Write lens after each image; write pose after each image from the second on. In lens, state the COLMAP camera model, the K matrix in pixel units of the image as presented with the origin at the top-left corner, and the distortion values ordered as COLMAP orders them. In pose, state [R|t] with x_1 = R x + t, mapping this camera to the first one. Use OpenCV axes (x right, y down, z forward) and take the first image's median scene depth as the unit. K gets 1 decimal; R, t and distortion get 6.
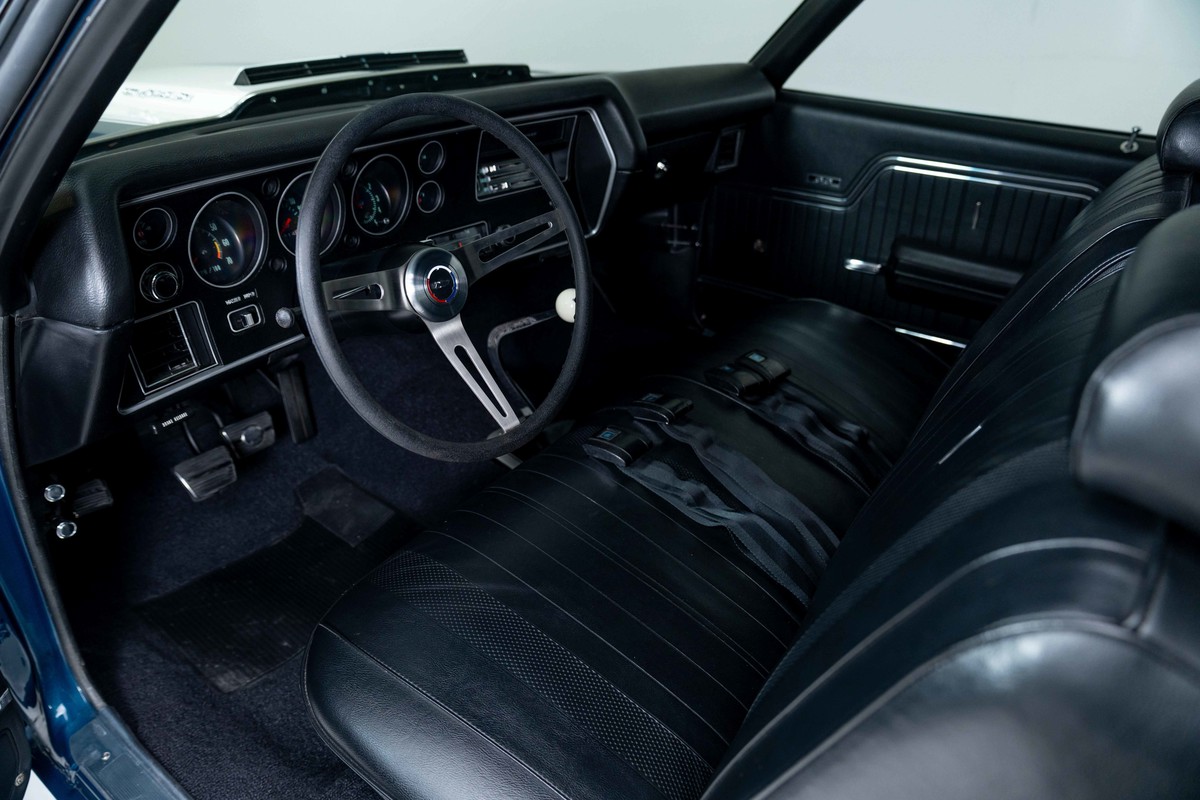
lens RADIAL K [[819.1, 0, 596.0], [0, 819.1, 396.6], [0, 0, 1]] dist [-0.022718, 0.027745]
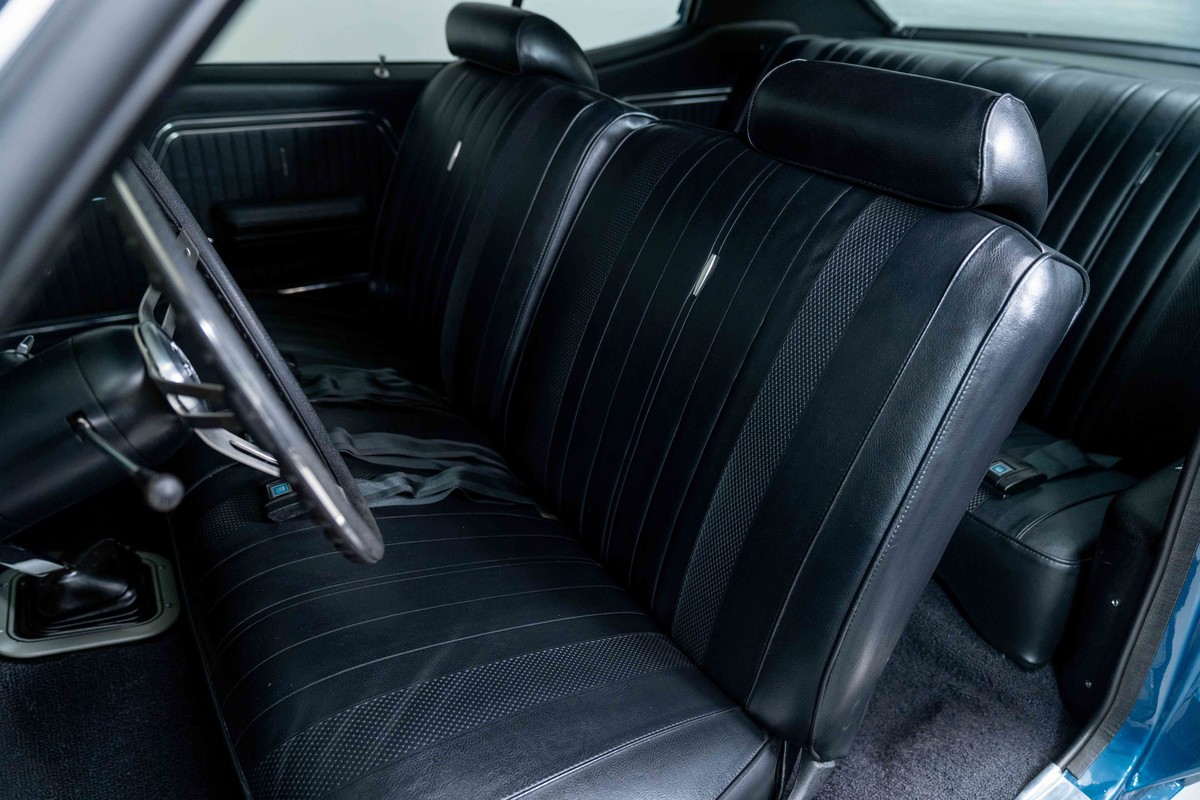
lens RADIAL K [[819.1, 0, 596.0], [0, 819.1, 396.6], [0, 0, 1]] dist [-0.022718, 0.027745]
pose [[0.384957, -0.444302, 0.808952, -0.465833], [0.411168, 0.867274, 0.280671, -0.127422], [-0.826286, 0.224569, 0.516546, 0.296510]]
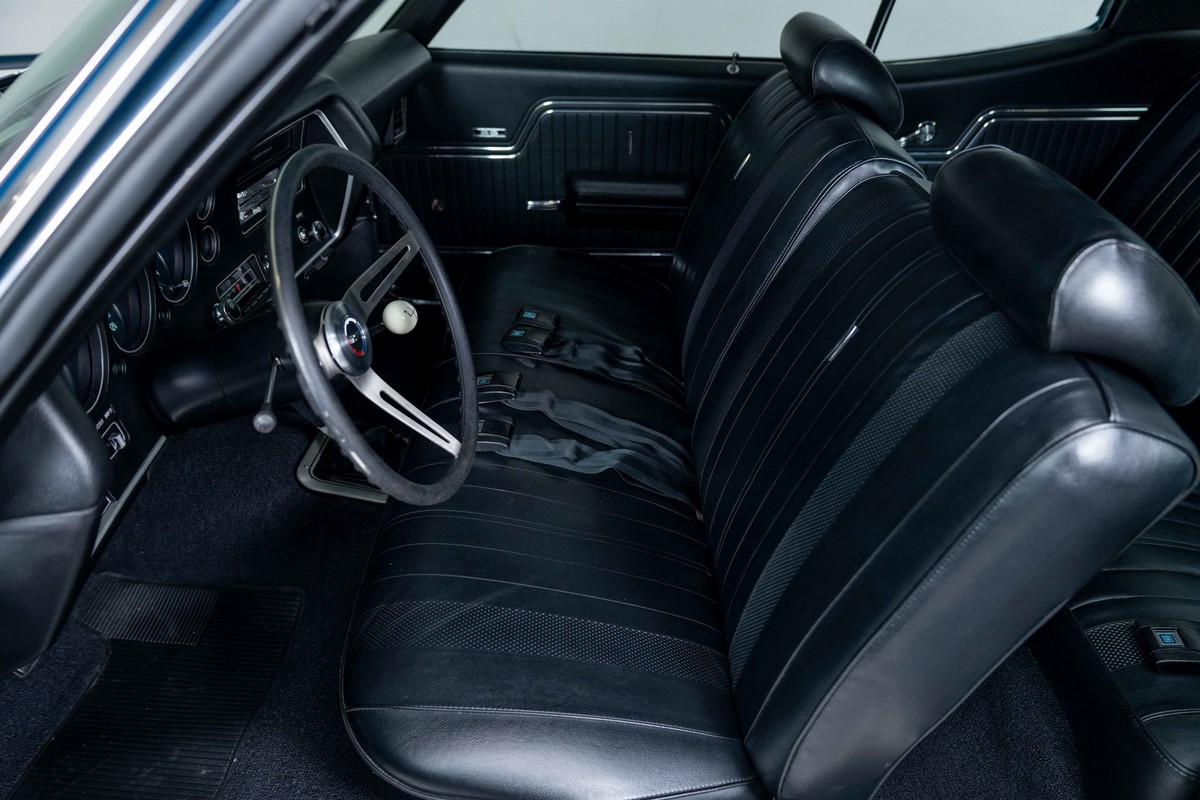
lens RADIAL K [[843.9, 0, 593.8], [0, 843.9, 399.8], [0, 0, 1]] dist [-0.004254, -0.001088]
pose [[0.821131, -0.321731, 0.471416, -0.346384], [0.279023, 0.946831, 0.160178, -0.113274], [-0.497885, 0.000009, 0.867243, -0.007284]]
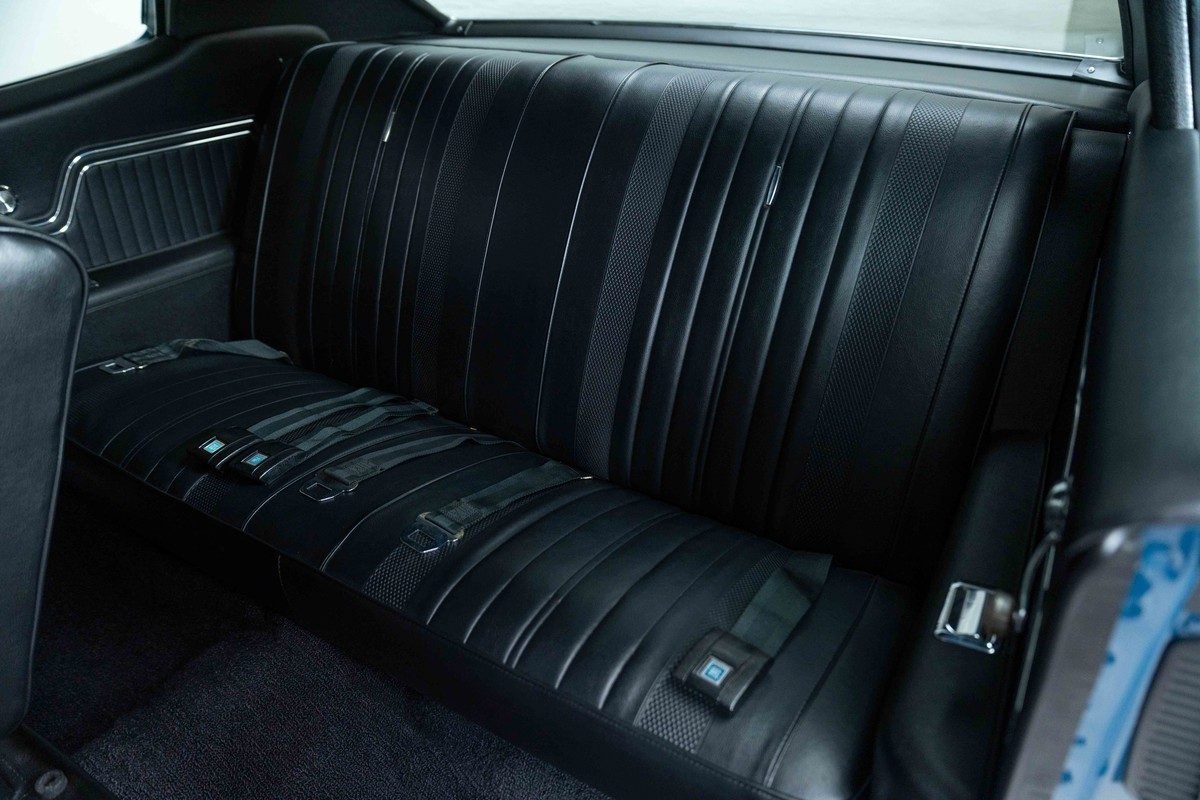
lens RADIAL K [[819.1, 0, 596.0], [0, 819.1, 396.6], [0, 0, 1]] dist [-0.022718, 0.027745]
pose [[-0.068766, -0.488607, 0.869790, -0.026206], [0.459967, 0.758128, 0.462246, -0.102918], [-0.885269, 0.431861, 0.172610, 0.295684]]
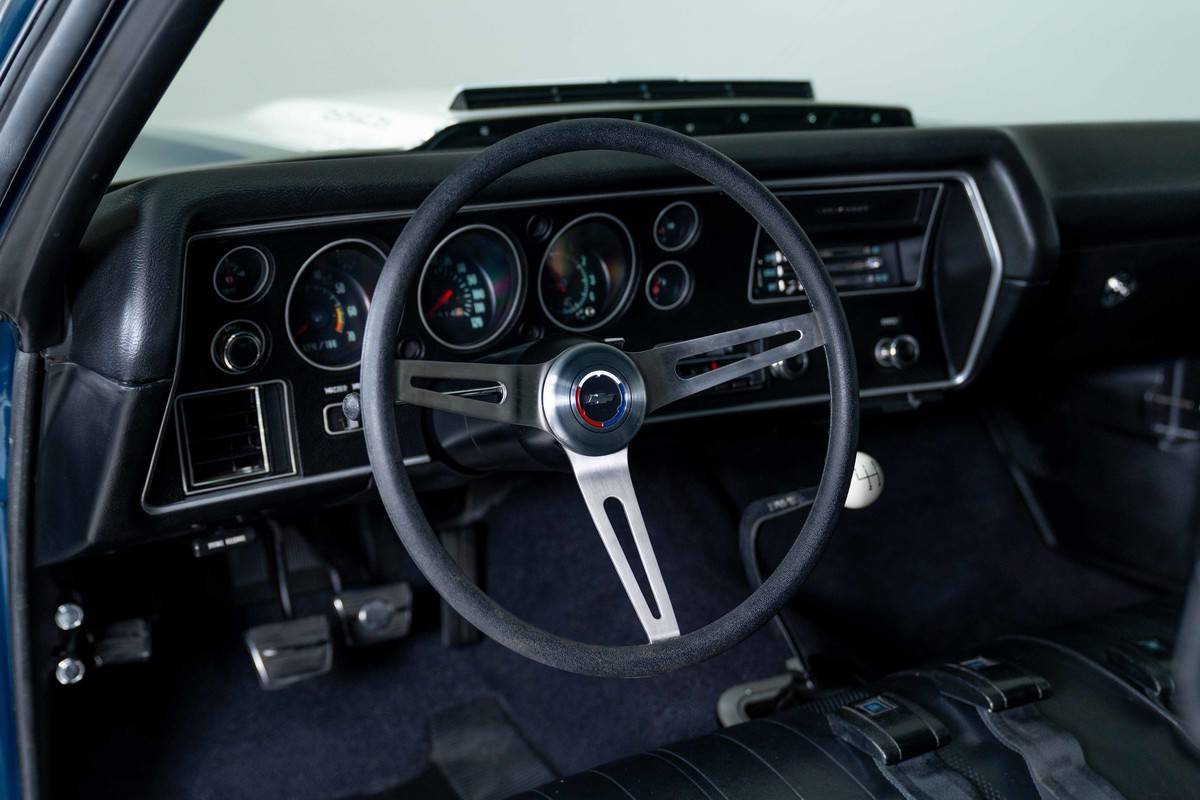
lens RADIAL K [[1447.4, 0, 581.6], [0, 1447.4, 403.6], [0, 0, 1]] dist [0.018315, 0.038661]
pose [[0.913845, 0.122779, -0.387056, 0.189211], [-0.196012, 0.968166, -0.155671, 0.038256], [0.355622, 0.218127, 0.908820, -0.044870]]
